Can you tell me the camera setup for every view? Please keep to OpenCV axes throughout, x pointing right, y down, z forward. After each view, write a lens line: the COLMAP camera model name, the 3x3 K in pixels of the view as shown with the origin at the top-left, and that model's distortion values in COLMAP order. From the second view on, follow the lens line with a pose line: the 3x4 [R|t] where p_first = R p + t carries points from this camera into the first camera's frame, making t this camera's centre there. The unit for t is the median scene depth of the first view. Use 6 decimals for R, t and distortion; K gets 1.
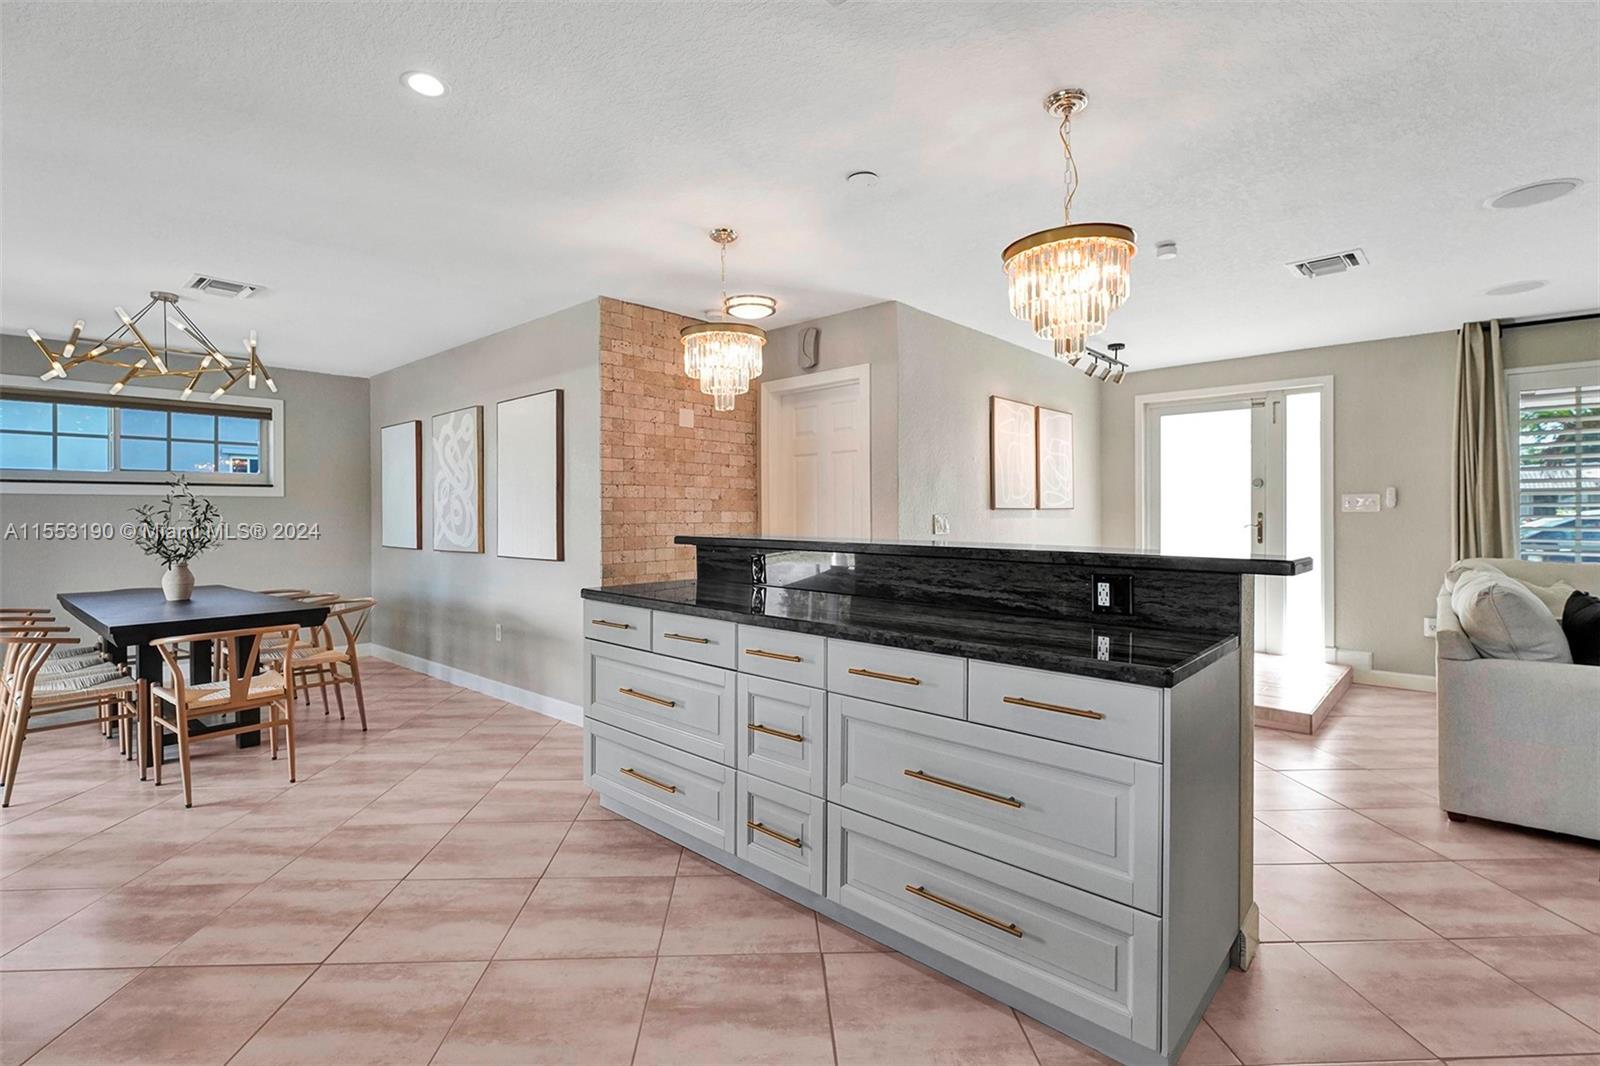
lens RADIAL K [[732.4, 0, 790.8], [0, 732.4, 518.3], [0, 0, 1]] dist [0.003771, 0.000300]
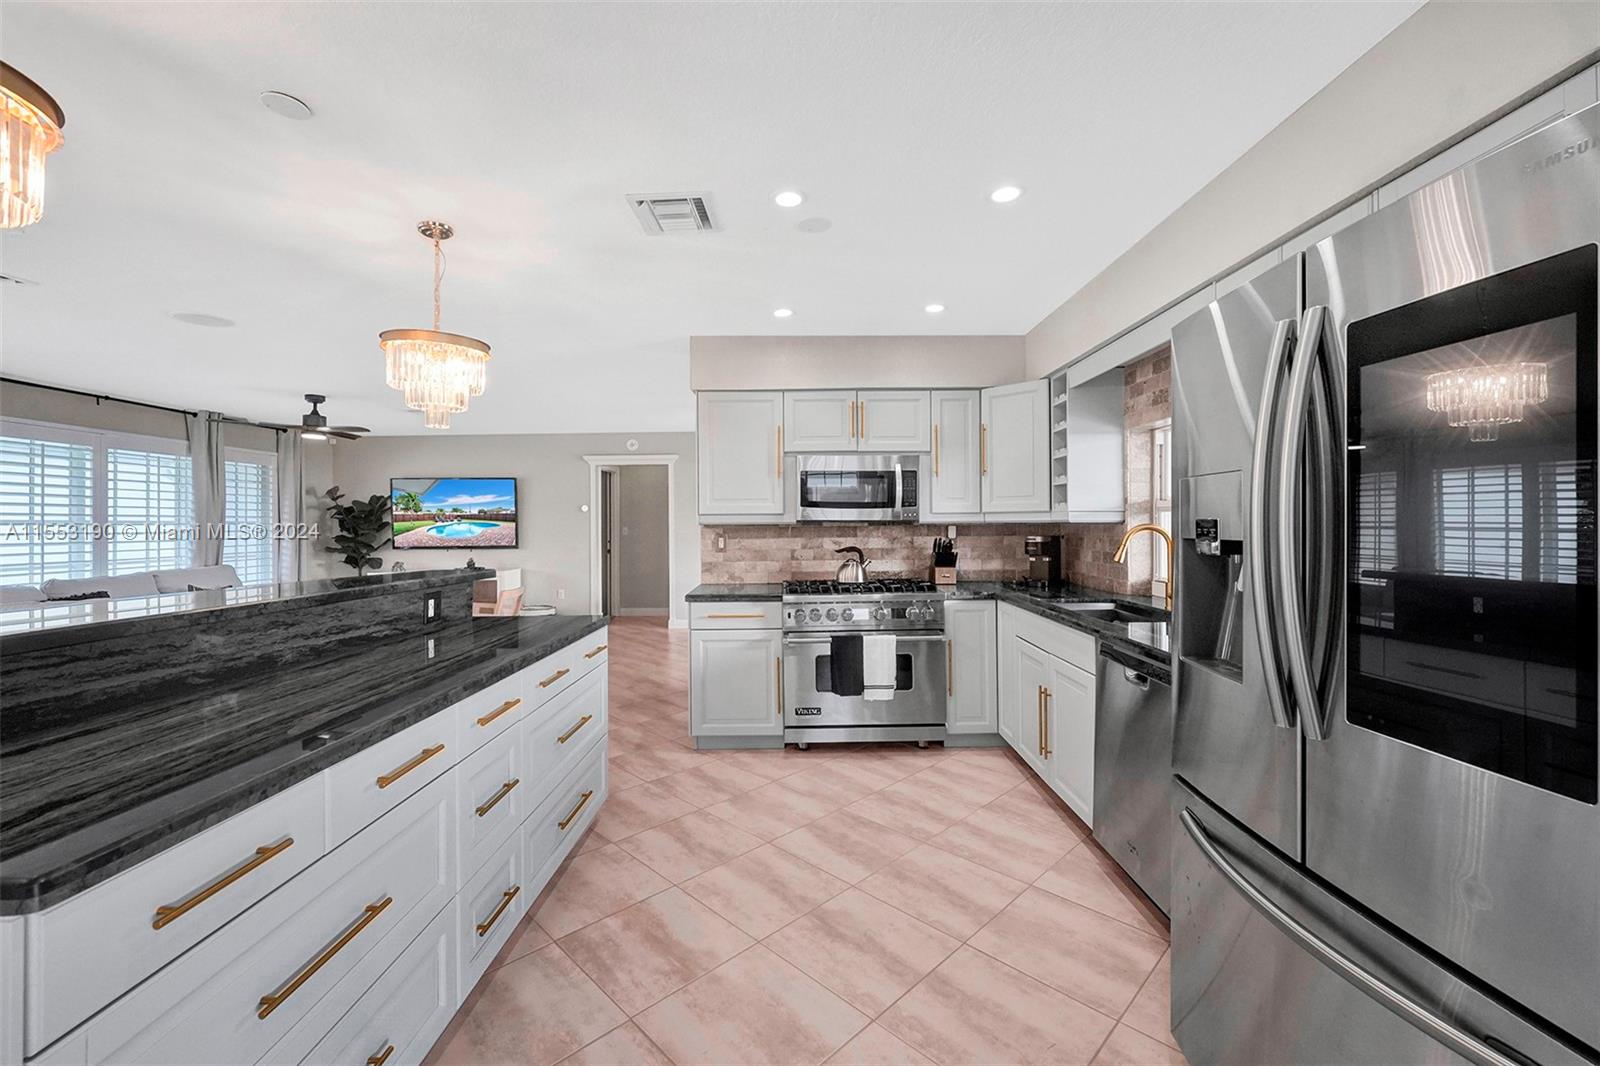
lens RADIAL K [[645.7, 0, 795.9], [0, 645.7, 527.1], [0, 0, 1]] dist [-0.001769, -0.000121]
pose [[-0.668703, -0.001738, 0.743527, -0.416740], [0.007408, 0.999932, 0.009000, -0.022838], [-0.743492, 0.011527, -0.668645, 0.608695]]
